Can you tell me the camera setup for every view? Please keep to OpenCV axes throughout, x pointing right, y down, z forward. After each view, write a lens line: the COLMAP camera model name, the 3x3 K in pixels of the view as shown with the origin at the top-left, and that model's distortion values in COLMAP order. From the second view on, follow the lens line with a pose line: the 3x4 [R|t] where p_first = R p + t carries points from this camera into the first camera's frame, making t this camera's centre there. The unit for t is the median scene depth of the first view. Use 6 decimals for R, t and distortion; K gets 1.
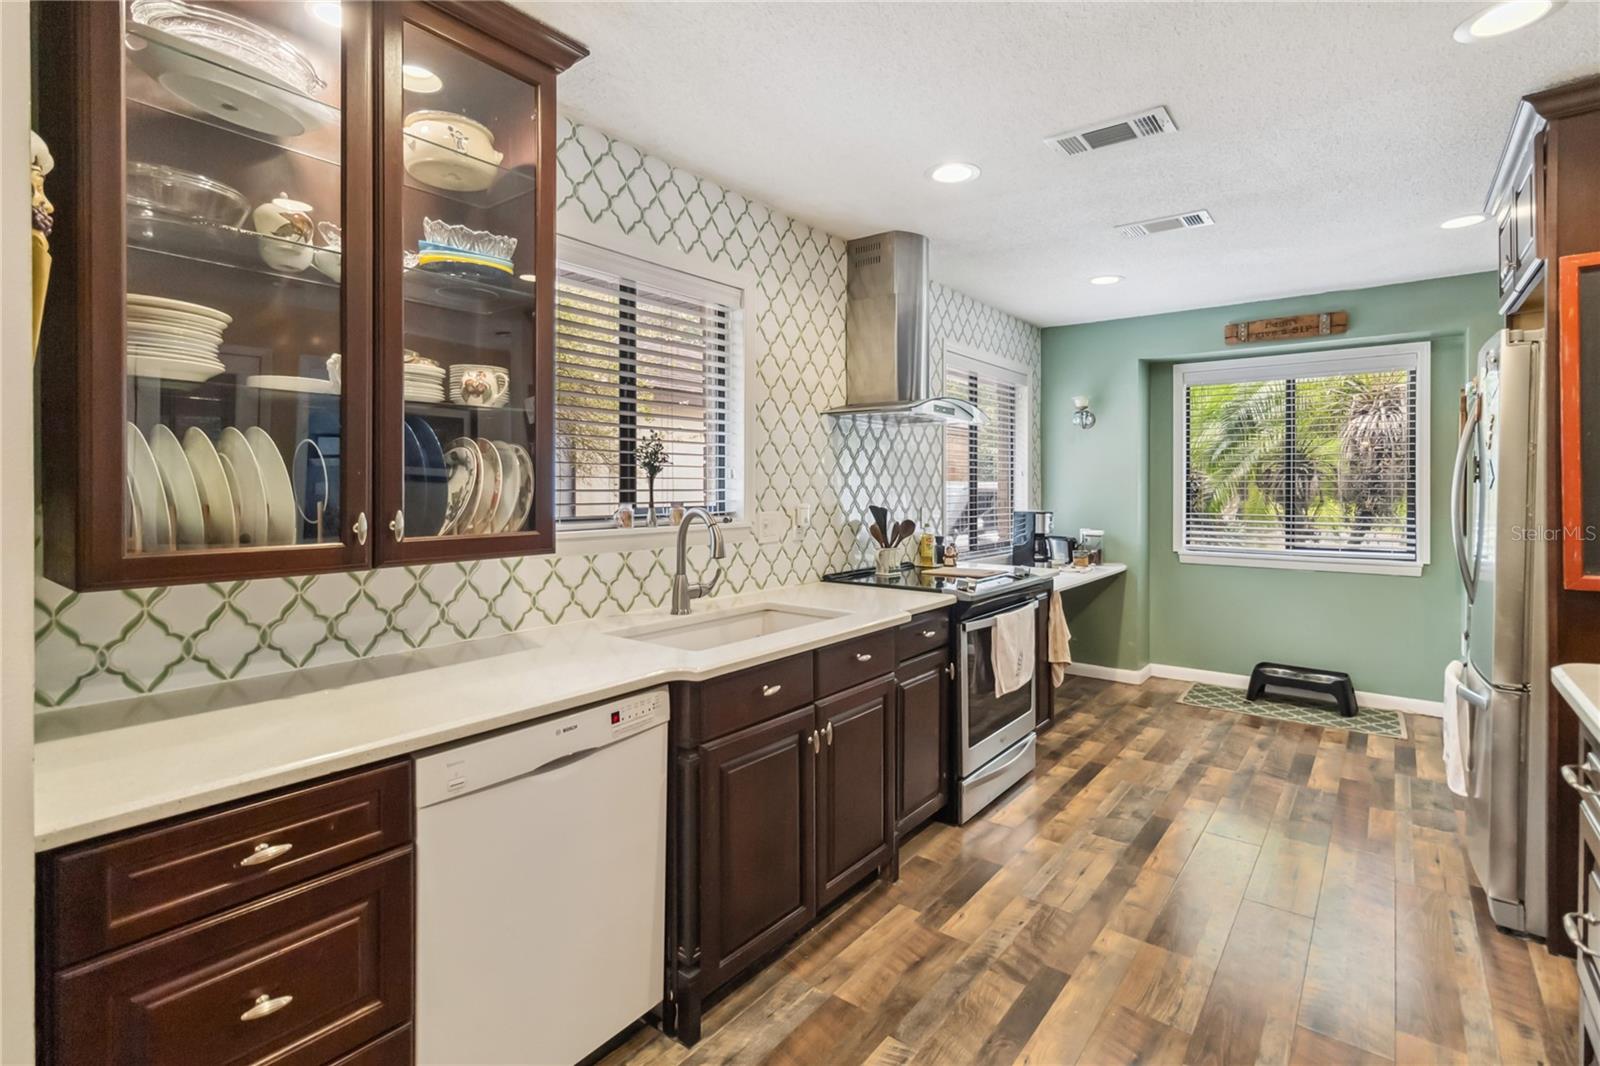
lens RADIAL K [[752.4, 0, 788.6], [0, 752.4, 487.0], [0, 0, 1]] dist [0.000776, 0.000337]
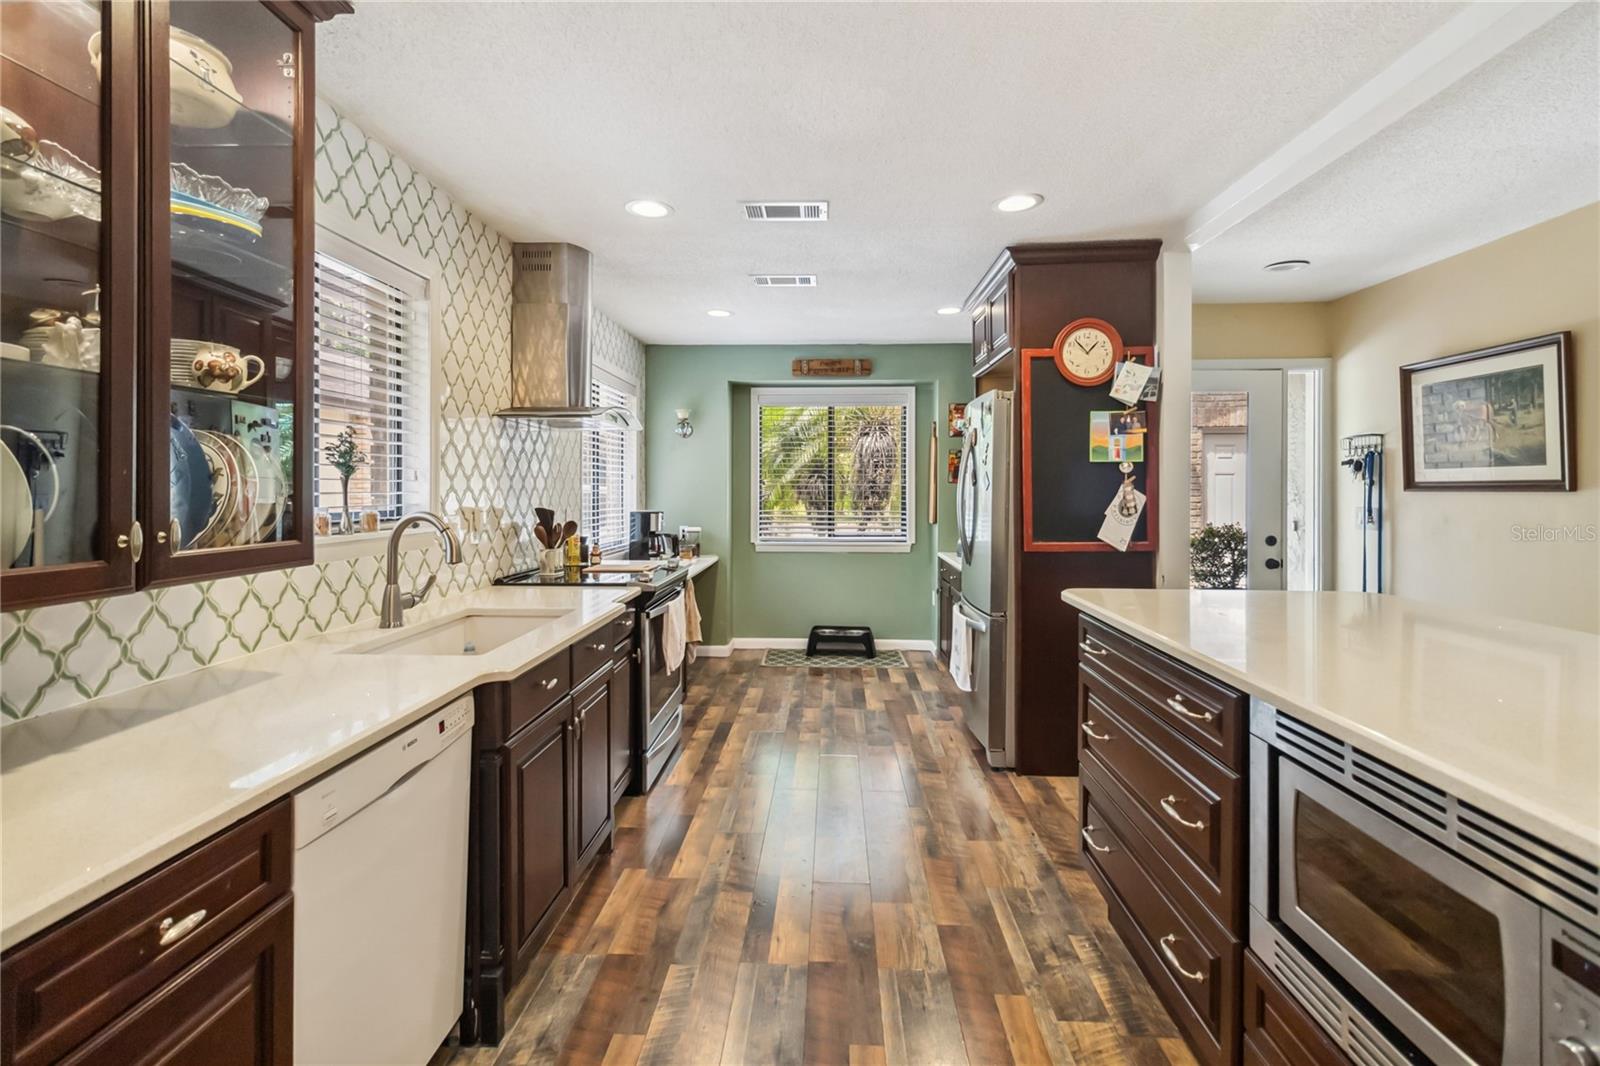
lens RADIAL K [[752.4, 0, 785.8], [0, 752.4, 489.8], [0, 0, 1]] dist [0.000776, 0.000337]
pose [[0.817000, -0.000317, 0.576637, -0.233352], [-0.000125, 1.000000, 0.000728, -0.000288], [-0.576637, -0.000667, 0.817000, -0.027344]]
